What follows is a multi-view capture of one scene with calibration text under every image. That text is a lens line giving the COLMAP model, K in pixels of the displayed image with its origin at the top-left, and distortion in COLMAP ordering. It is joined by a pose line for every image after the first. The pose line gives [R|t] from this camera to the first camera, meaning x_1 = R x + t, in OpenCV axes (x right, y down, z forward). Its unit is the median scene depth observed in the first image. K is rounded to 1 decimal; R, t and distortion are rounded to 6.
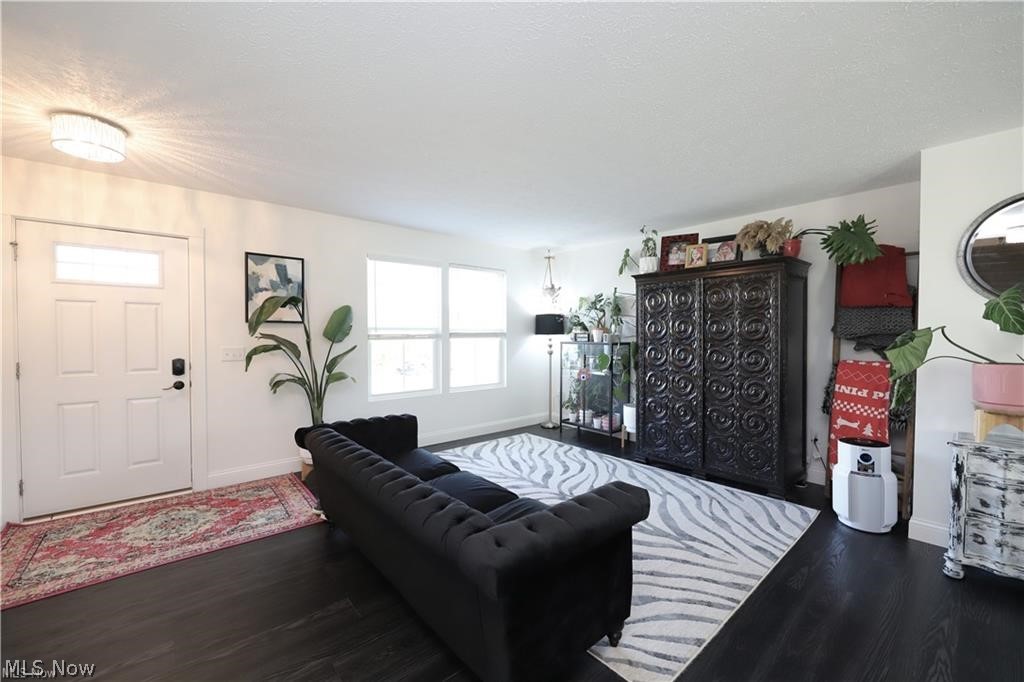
lens RADIAL K [[411.9, 0, 508.2], [0, 411.9, 341.7], [0, 0, 1]] dist [-0.000087, -0.000343]
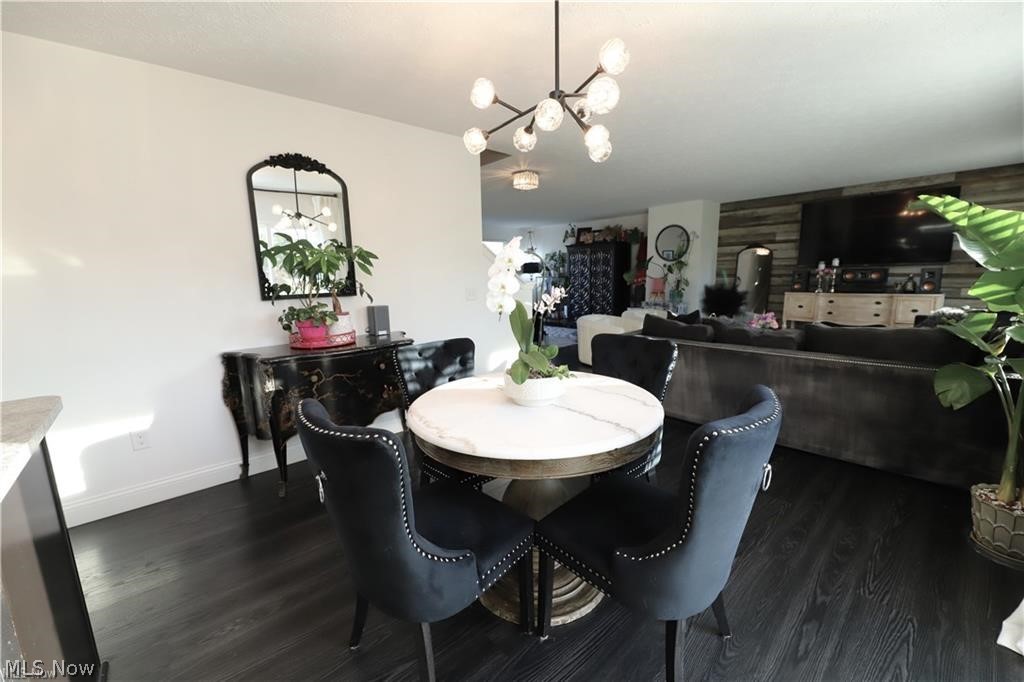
lens RADIAL K [[411.9, 0, 508.2], [0, 411.9, 341.7], [0, 0, 1]] dist [-0.000087, -0.000343]
pose [[0.999587, -0.026578, 0.010925, -0.050947], [0.024714, 0.989111, 0.145084, 0.024862], [-0.014662, -0.144754, 0.989359, -1.336027]]
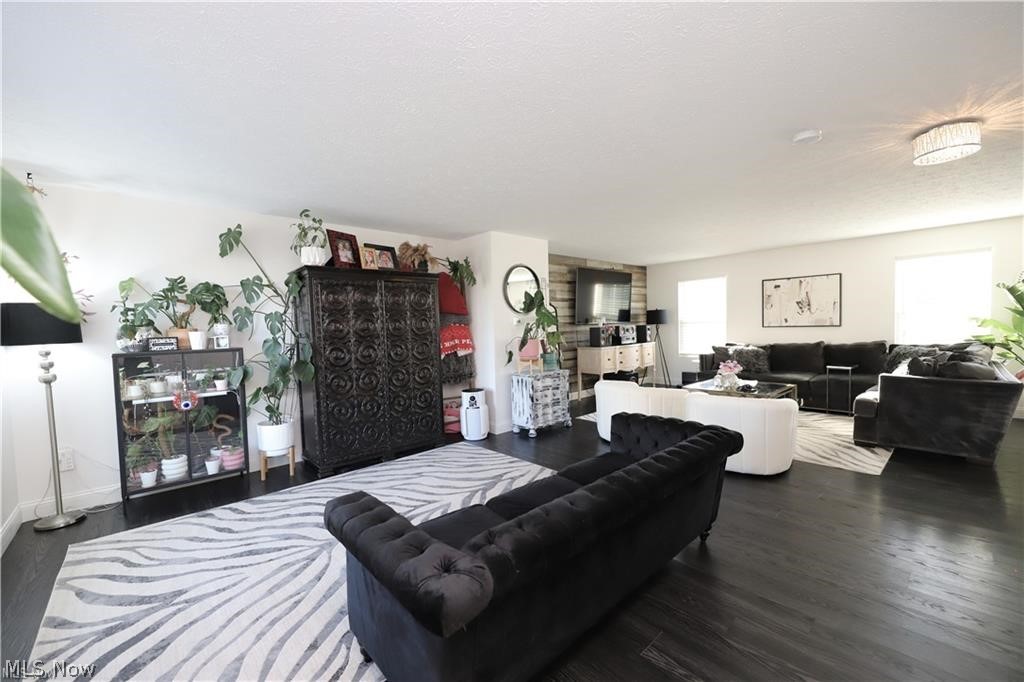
lens RADIAL K [[407.5, 0, 511.0], [0, 407.5, 344.6], [0, 0, 1]] dist [-0.019757, -0.000149]
pose [[-0.039529, -0.049407, 0.997996, -0.571096], [0.048599, 0.997500, 0.051307, -0.019848], [-0.998036, 0.050529, -0.037029, 0.629718]]
